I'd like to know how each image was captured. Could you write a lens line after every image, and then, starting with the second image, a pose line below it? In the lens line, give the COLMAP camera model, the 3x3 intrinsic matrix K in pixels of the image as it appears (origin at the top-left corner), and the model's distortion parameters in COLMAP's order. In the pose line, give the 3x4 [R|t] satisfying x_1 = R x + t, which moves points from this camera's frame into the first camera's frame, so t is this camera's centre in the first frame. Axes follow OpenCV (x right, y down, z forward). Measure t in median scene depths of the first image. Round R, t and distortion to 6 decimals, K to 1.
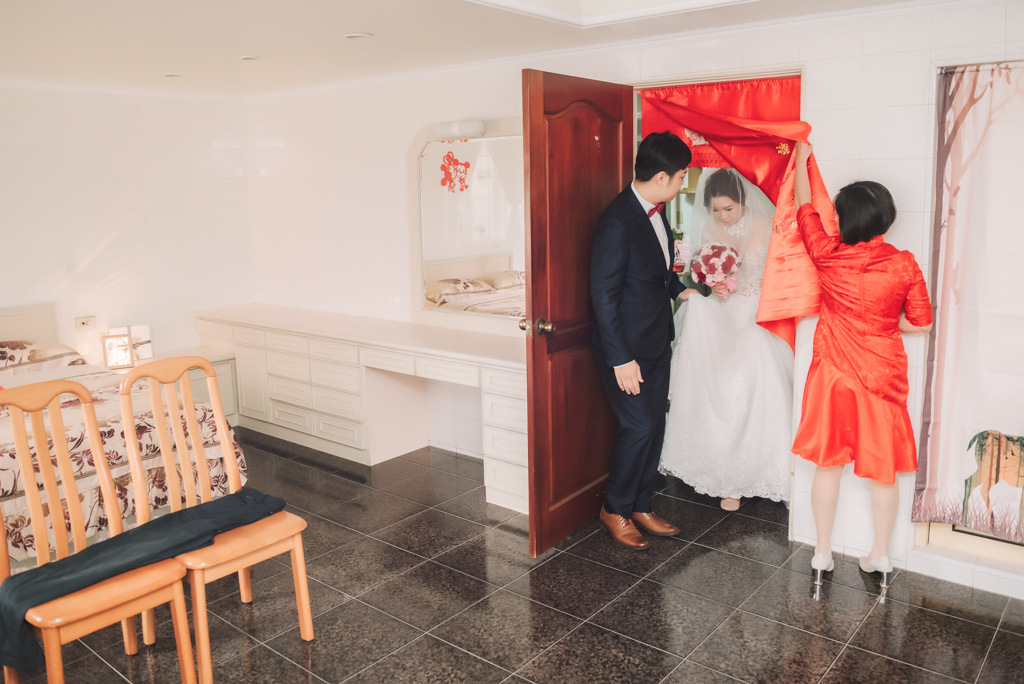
lens RADIAL K [[797.2, 0, 509.5], [0, 797.2, 332.4], [0, 0, 1]] dist [-0.043549, -0.007401]
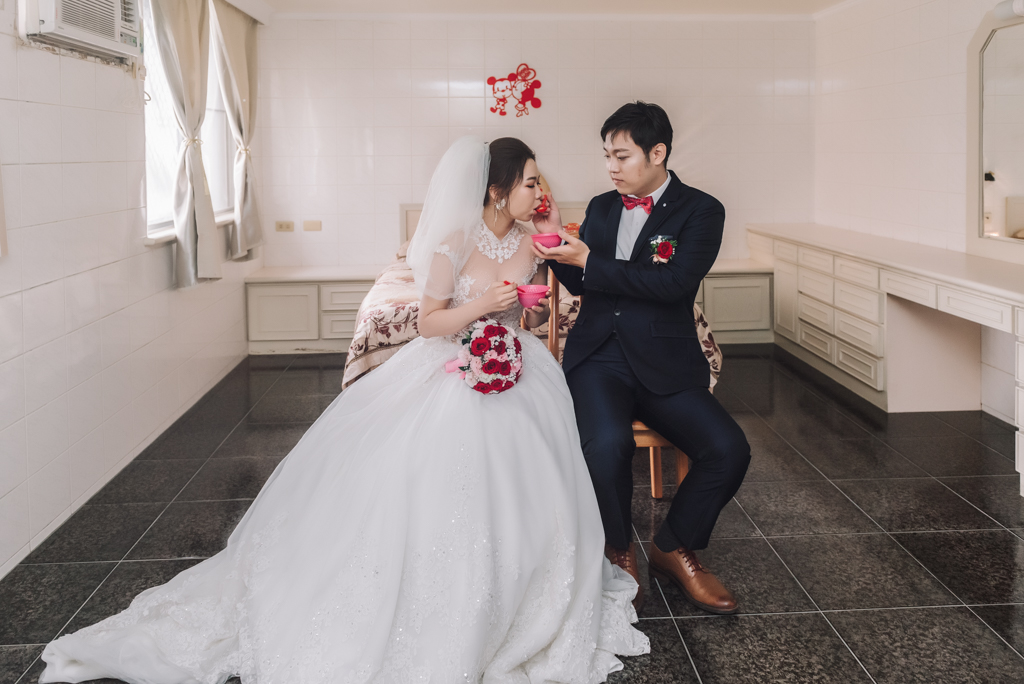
lens RADIAL K [[747.0, 0, 508.0], [0, 747.0, 185.9], [0, 0, 1]] dist [0.029238, -0.003923]
pose [[0.691999, 0.046600, -0.720393, 0.119618], [-0.127865, 0.990048, -0.058782, 0.028429], [0.710484, 0.132791, 0.691071, 0.126374]]
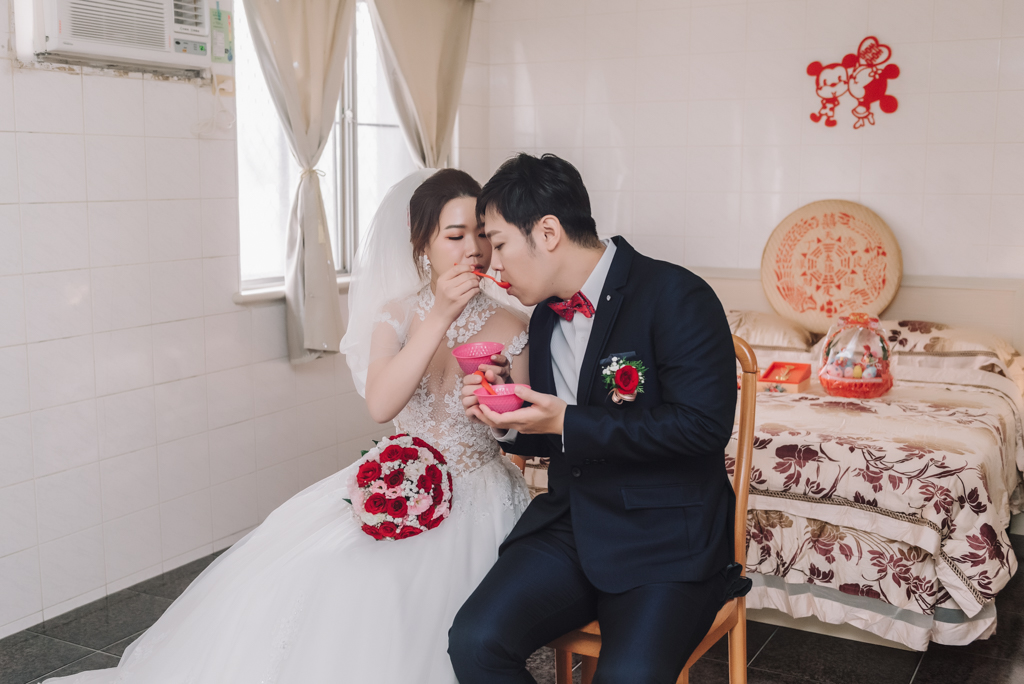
lens RADIAL K [[1152.5, 0, 510.6], [0, 1152.5, 346.3], [0, 0, 1]] dist [0.038425, 0.000000]
pose [[0.205728, 0.161561, -0.965181, 0.297202], [-0.169373, 0.977272, 0.127483, -0.036080], [0.963841, 0.137248, 0.228416, 0.411422]]
